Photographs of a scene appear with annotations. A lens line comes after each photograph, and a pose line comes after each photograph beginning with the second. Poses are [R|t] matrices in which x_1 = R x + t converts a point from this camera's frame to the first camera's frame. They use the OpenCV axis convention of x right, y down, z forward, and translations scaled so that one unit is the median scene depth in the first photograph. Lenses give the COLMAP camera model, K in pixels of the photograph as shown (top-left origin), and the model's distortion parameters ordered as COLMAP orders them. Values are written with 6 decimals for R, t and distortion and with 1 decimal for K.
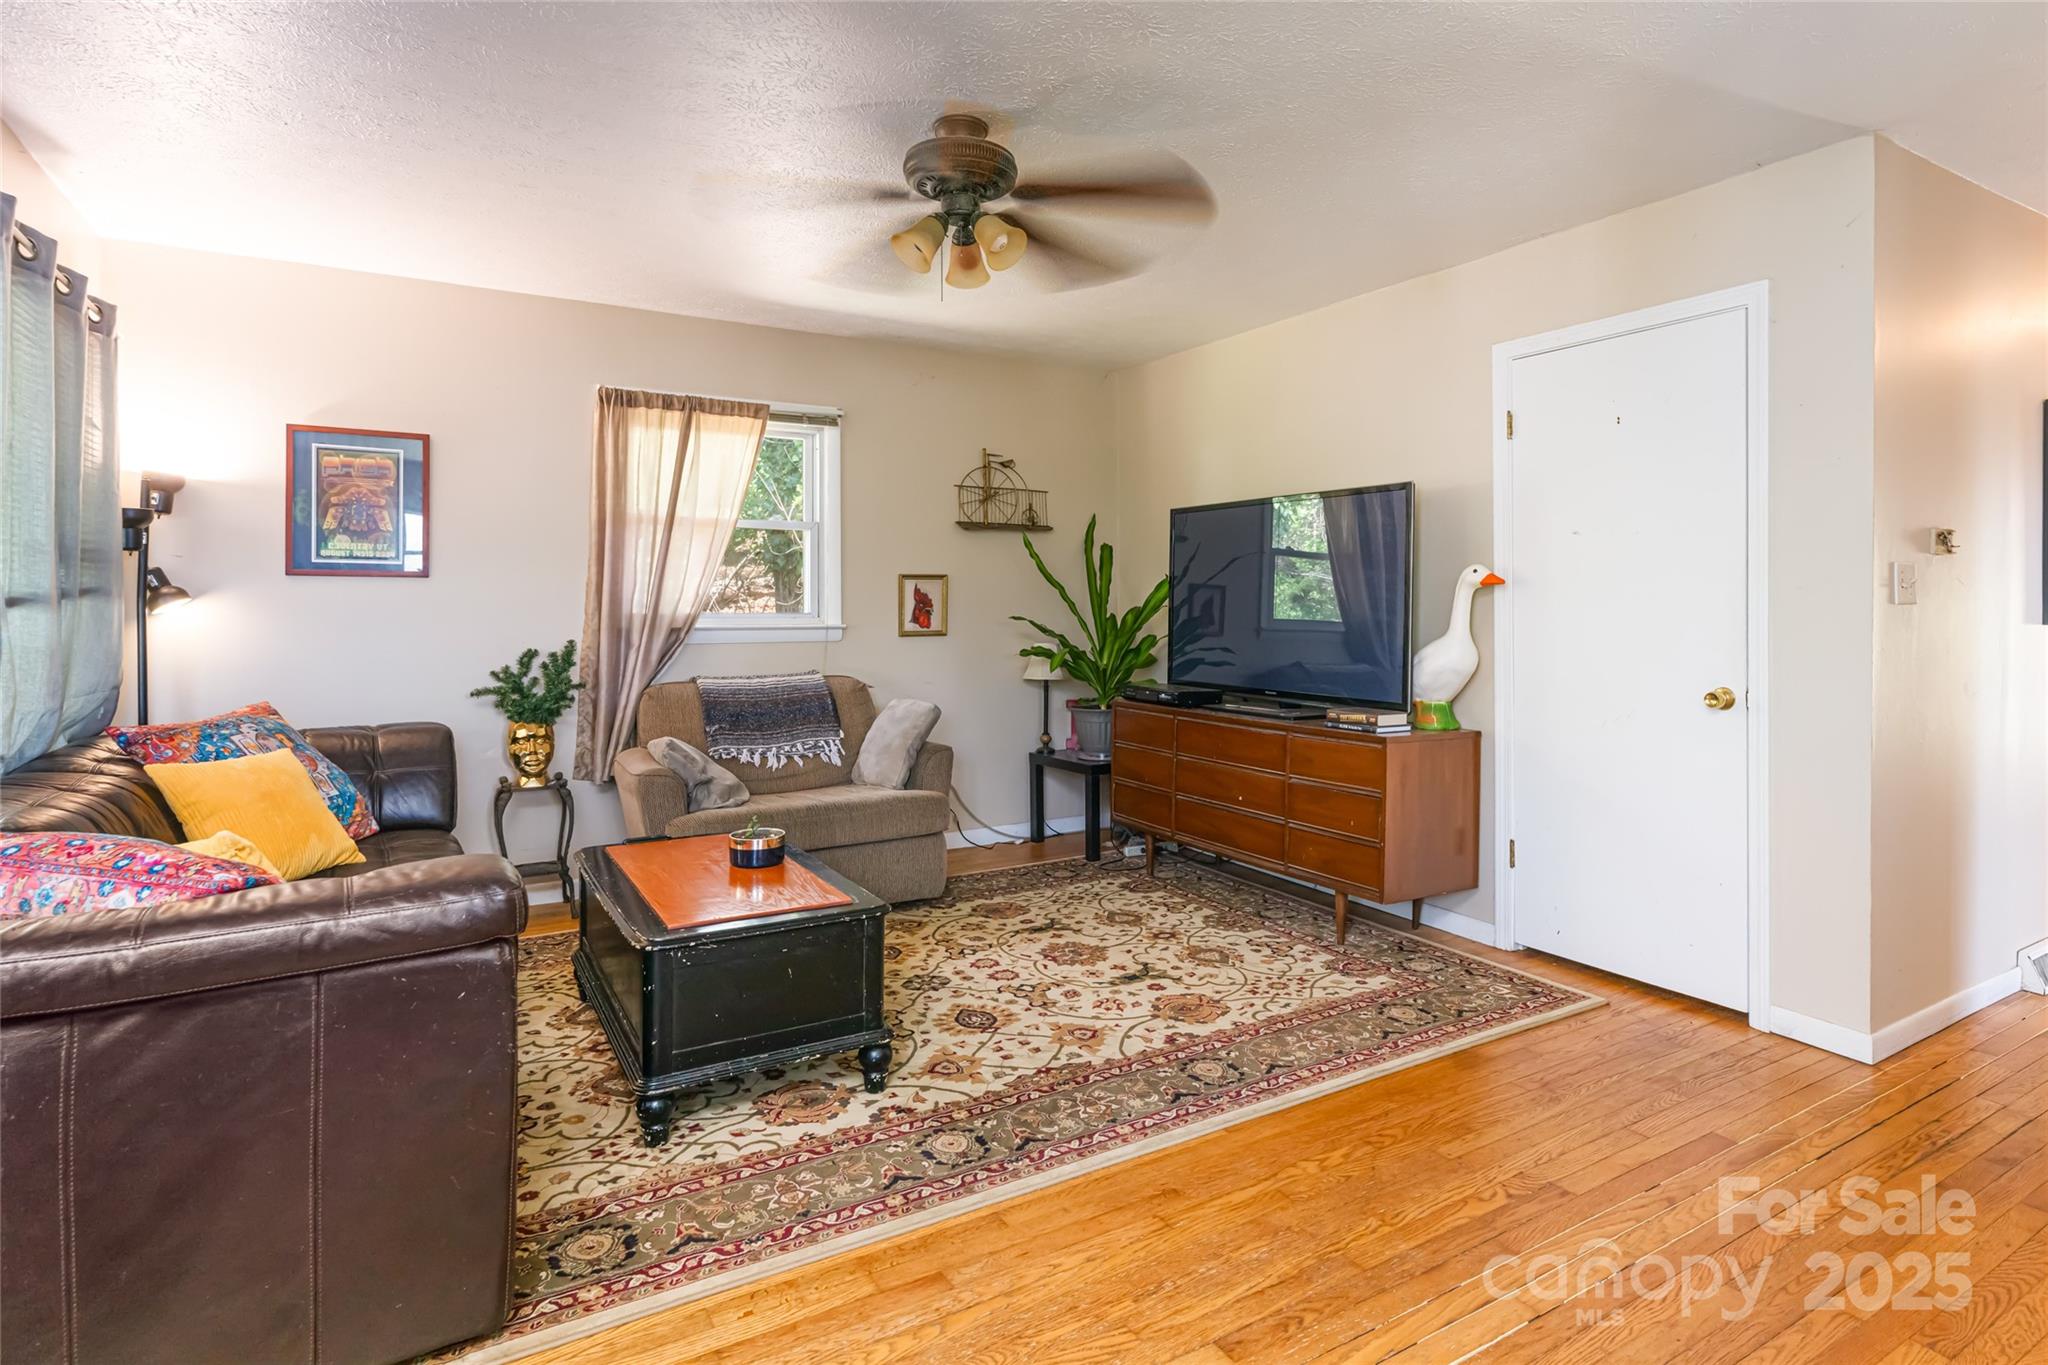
lens RADIAL K [[1003.8, 0, 1024.0], [0, 1003.8, 682.5], [0, 0, 1]] dist [0.001438, -0.000047]
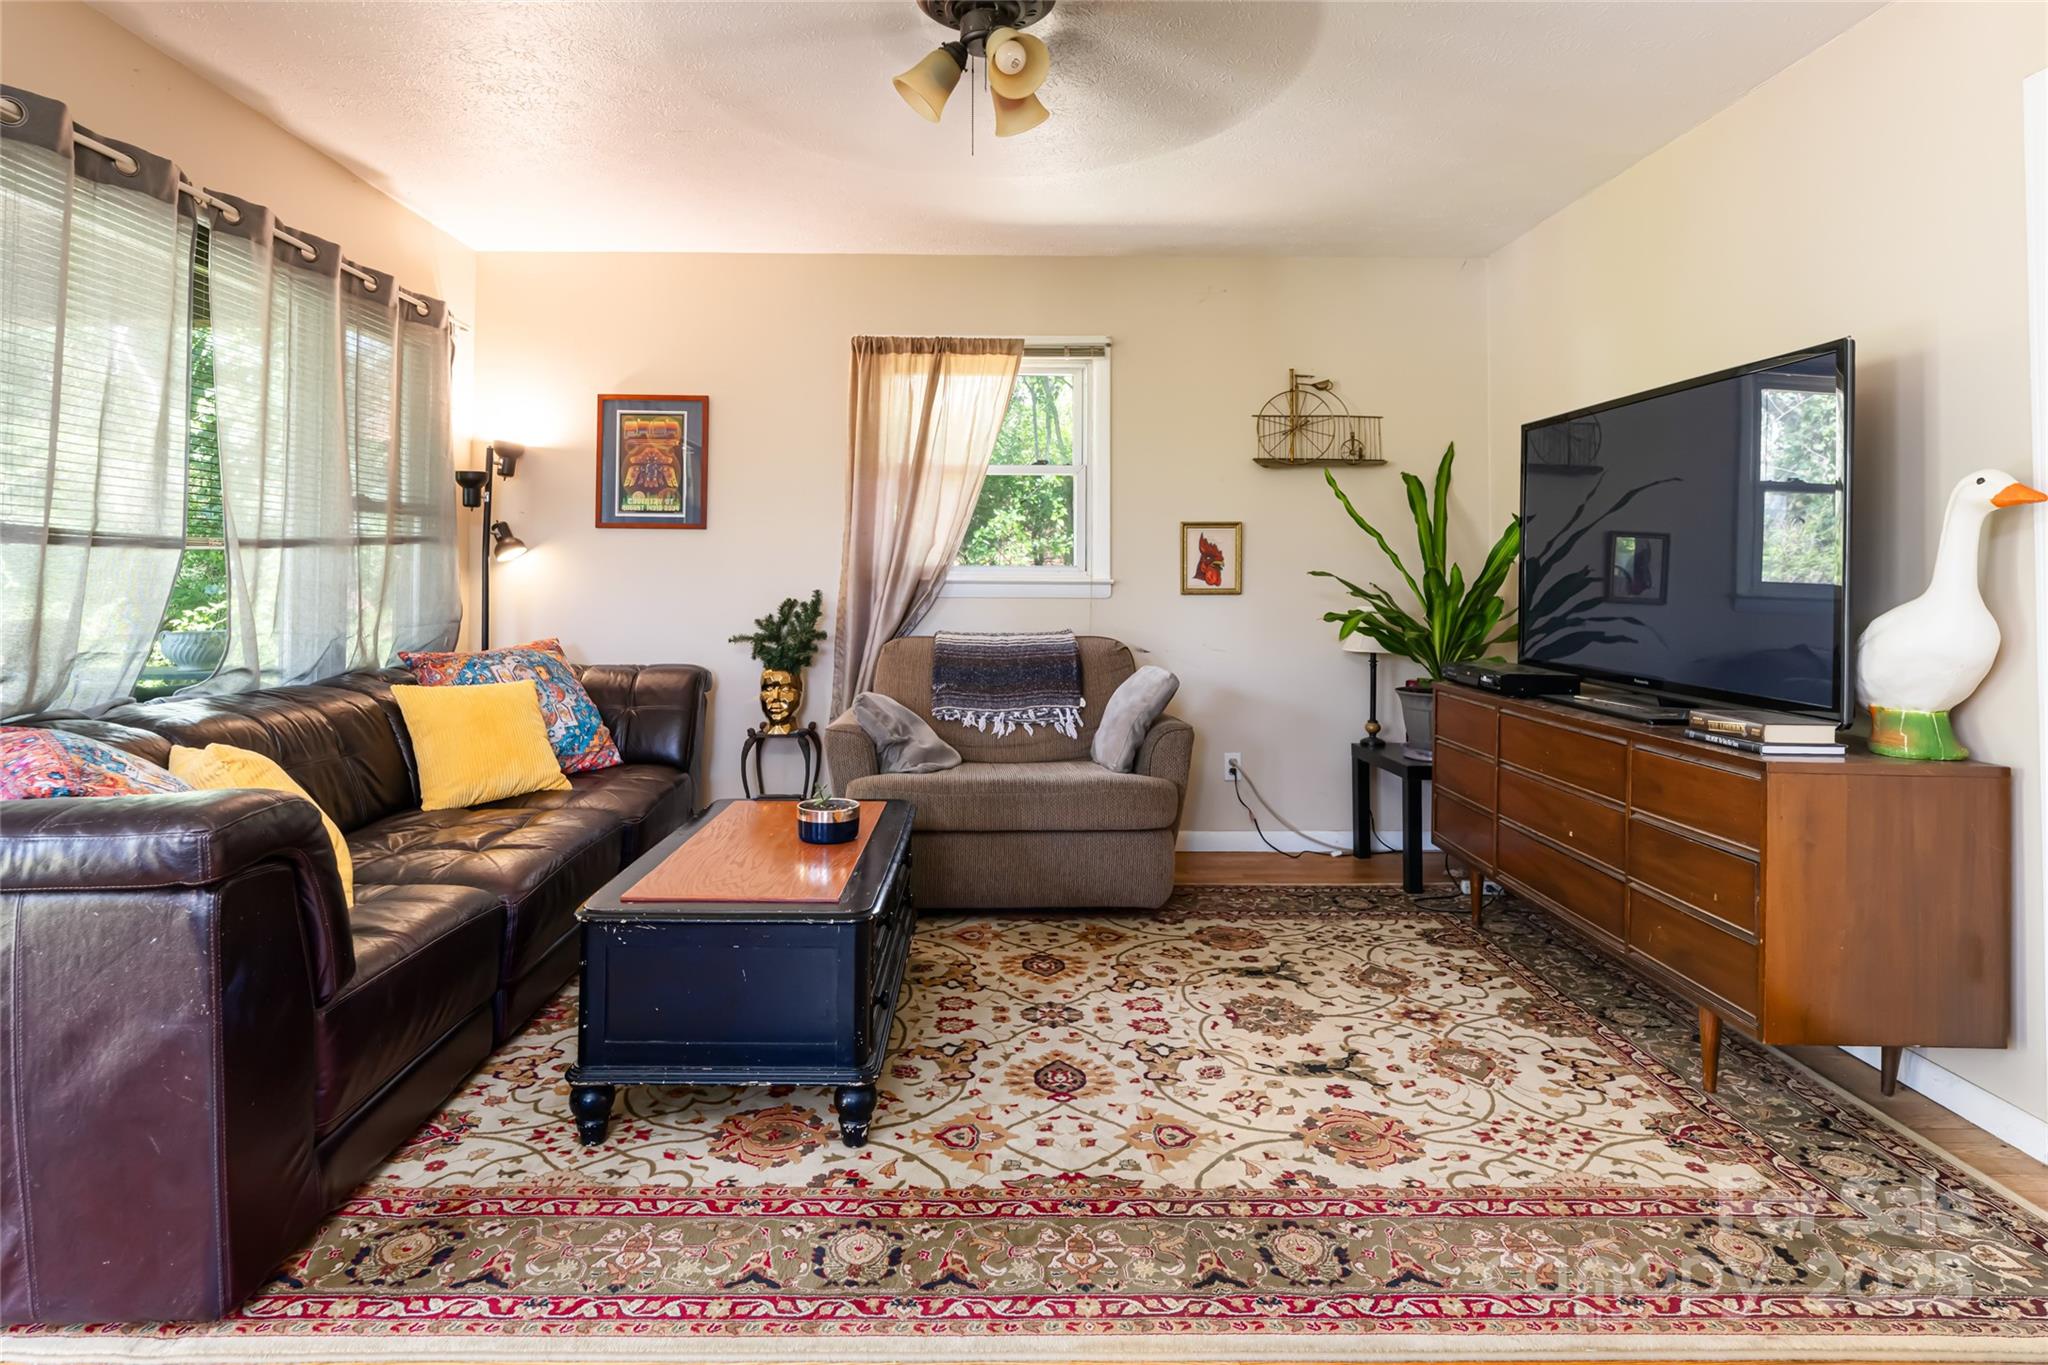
lens RADIAL K [[1027.0, 0, 1012.1], [0, 1027.0, 610.2], [0, 0, 1]] dist [0.001984, 0.000416]
pose [[0.876354, 0.021800, -0.481174, 0.236216], [-0.042255, 0.998603, -0.031716, 0.002263], [0.479811, 0.048127, 0.876051, 0.220637]]
